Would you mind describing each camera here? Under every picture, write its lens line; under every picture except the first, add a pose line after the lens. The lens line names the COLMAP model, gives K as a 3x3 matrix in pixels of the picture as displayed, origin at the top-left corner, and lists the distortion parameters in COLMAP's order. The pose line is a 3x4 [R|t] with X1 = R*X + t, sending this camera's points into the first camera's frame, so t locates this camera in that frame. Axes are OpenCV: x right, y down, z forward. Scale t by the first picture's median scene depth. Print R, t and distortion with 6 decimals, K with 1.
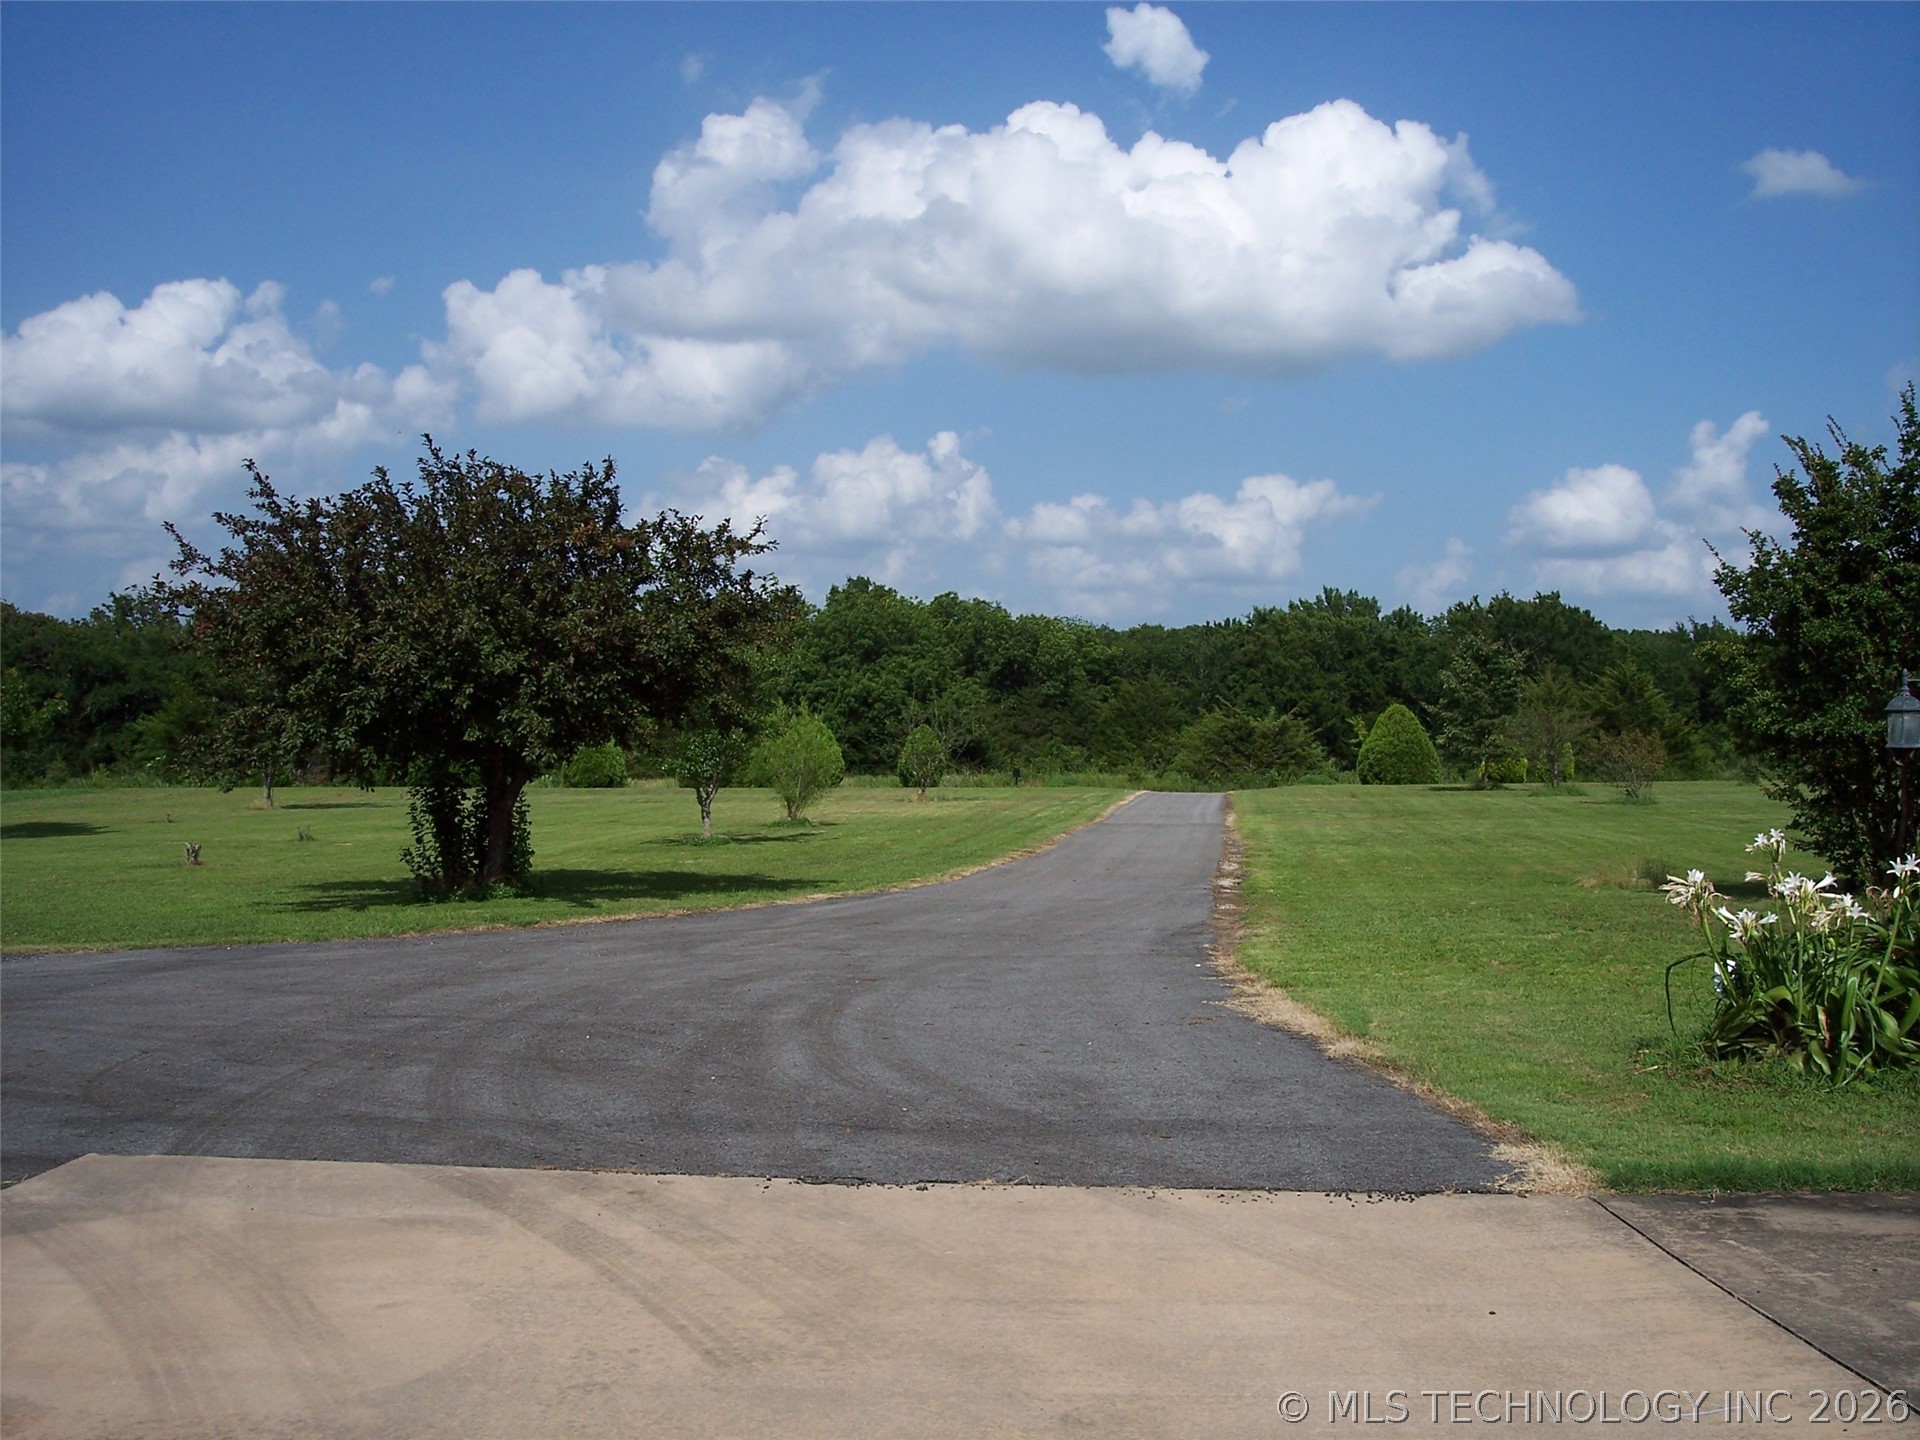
lens RADIAL K [[2195.5, 0, 976.2], [0, 2195.5, 733.9], [0, 0, 1]] dist [-0.160915, 0.276680]
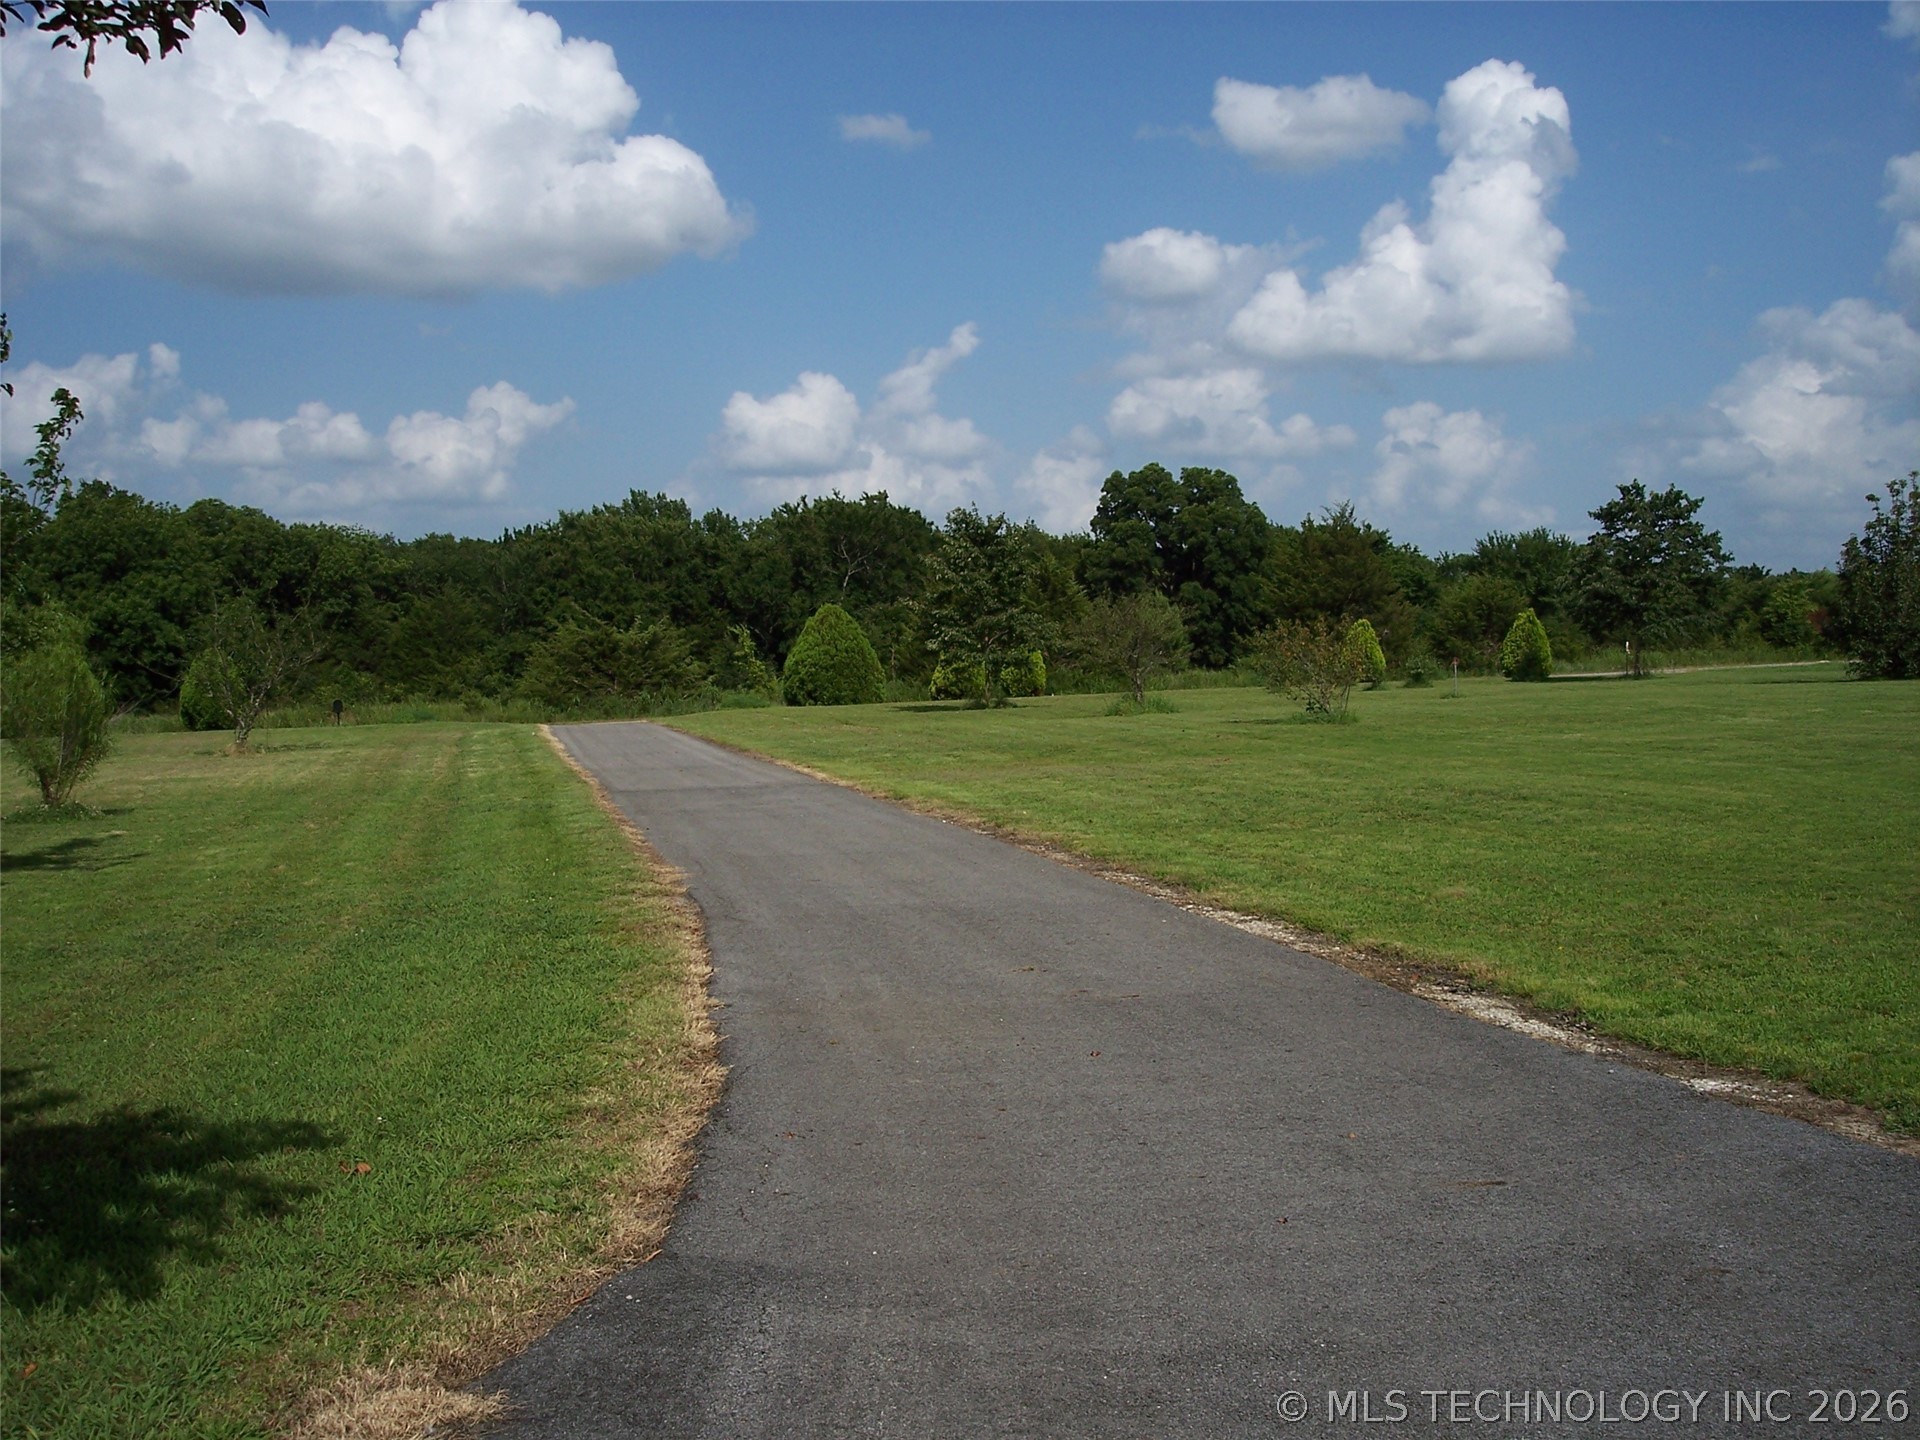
lens RADIAL K [[2195.5, 0, 976.2], [0, 2195.5, 733.9], [0, 0, 1]] dist [-0.160915, 0.276680]
pose [[0.943314, -0.038042, 0.329715, -0.010604], [0.026047, 0.998831, 0.040726, 0.001205], [-0.330879, -0.029829, 0.943202, 0.104405]]
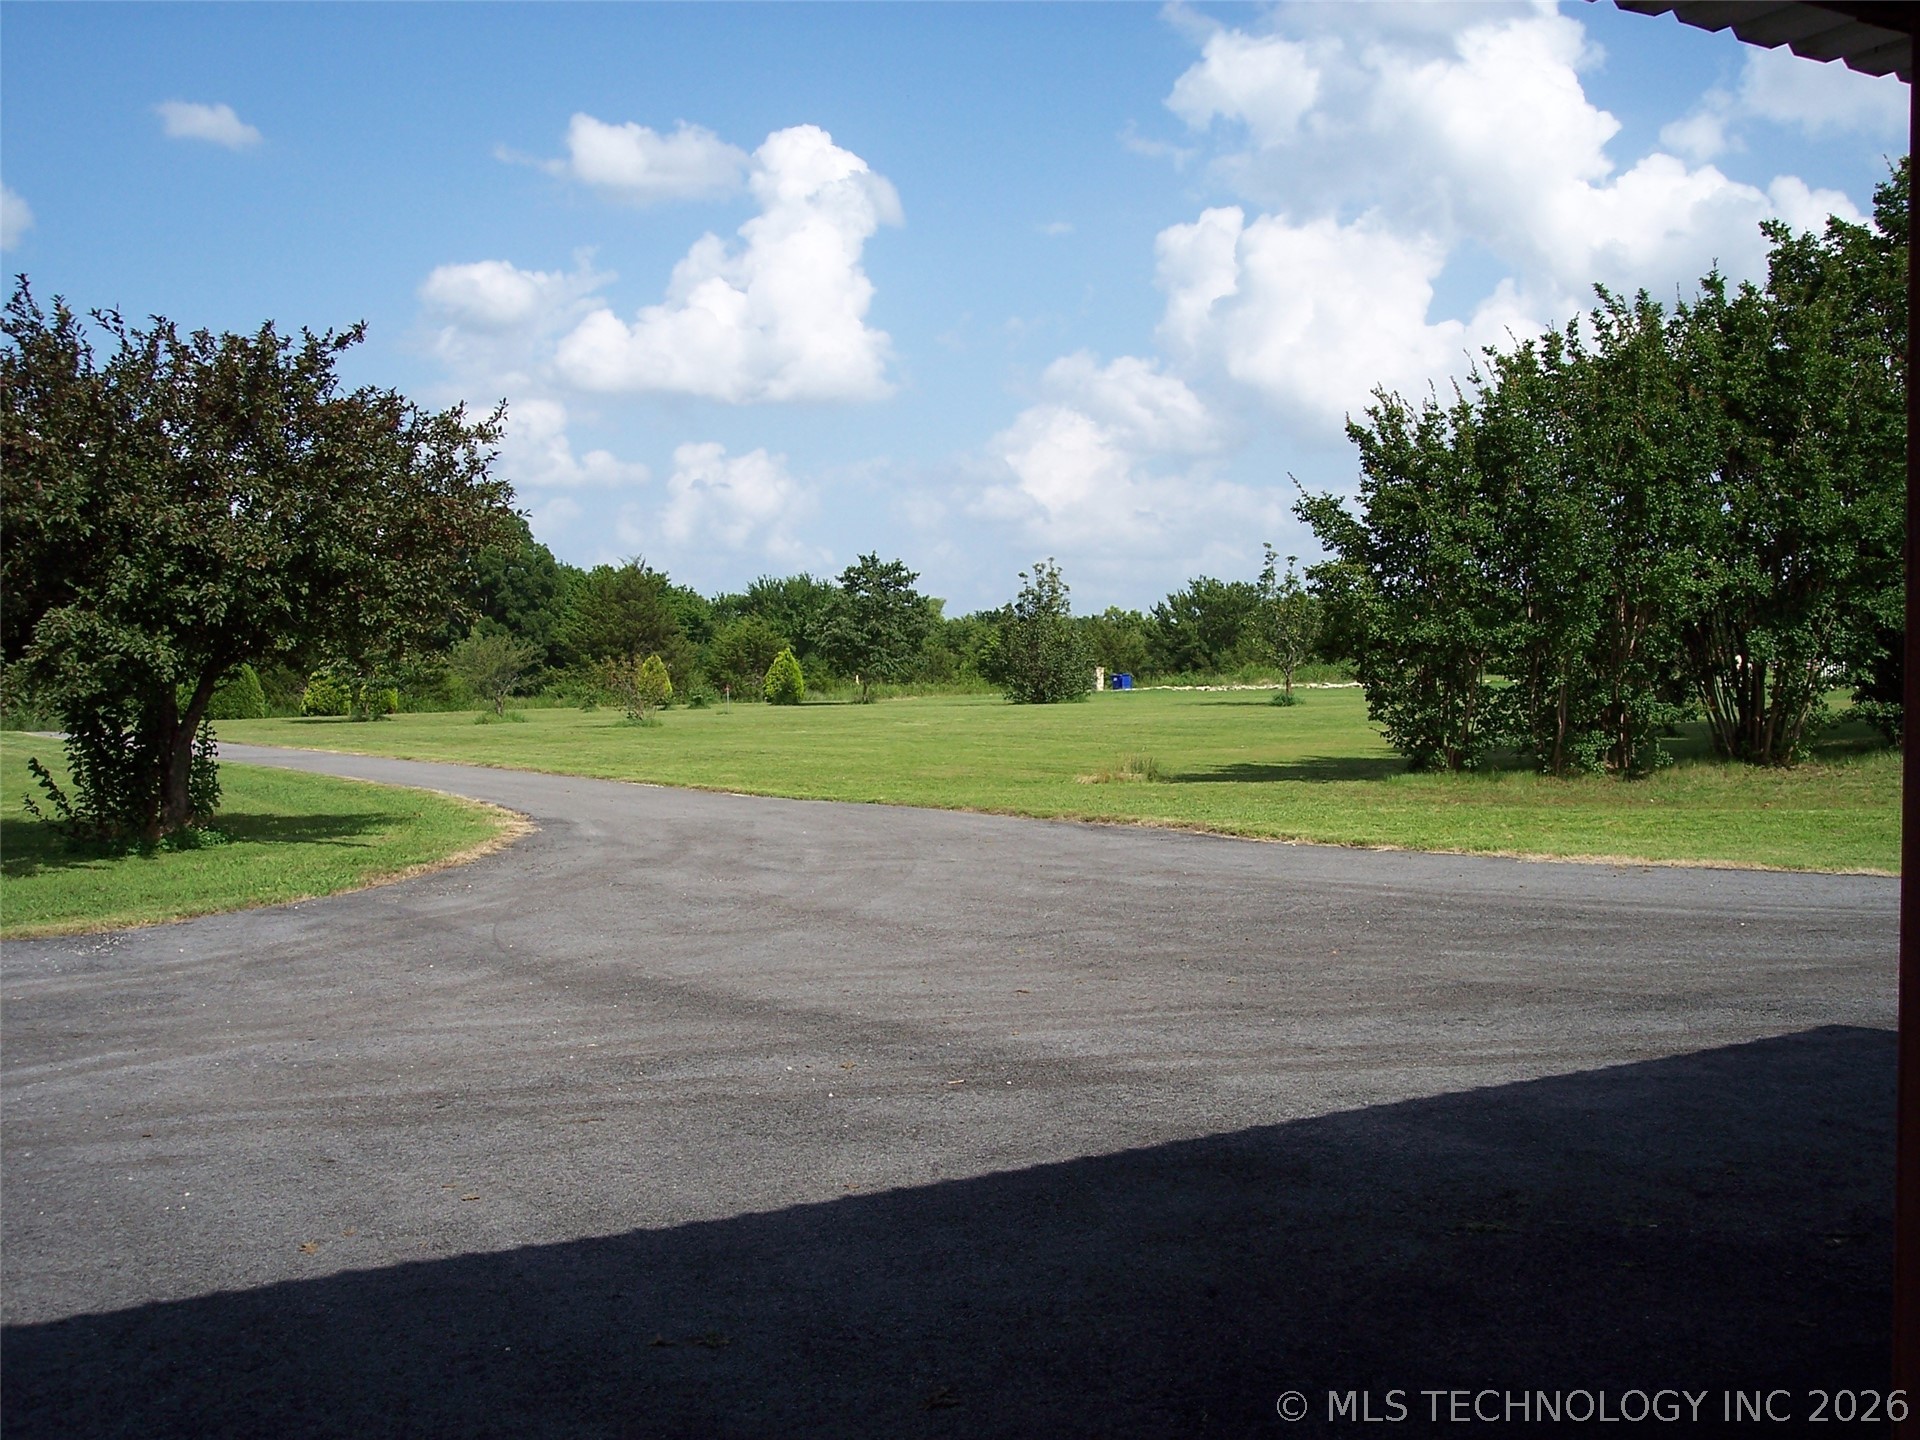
lens RADIAL K [[2195.5, 0, 976.2], [0, 2195.5, 733.9], [0, 0, 1]] dist [-0.160915, 0.276680]
pose [[0.786065, -0.027178, 0.617546, -0.061165], [0.009851, 0.999457, 0.031446, 0.001326], [-0.618065, -0.018635, 0.785906, 0.022556]]
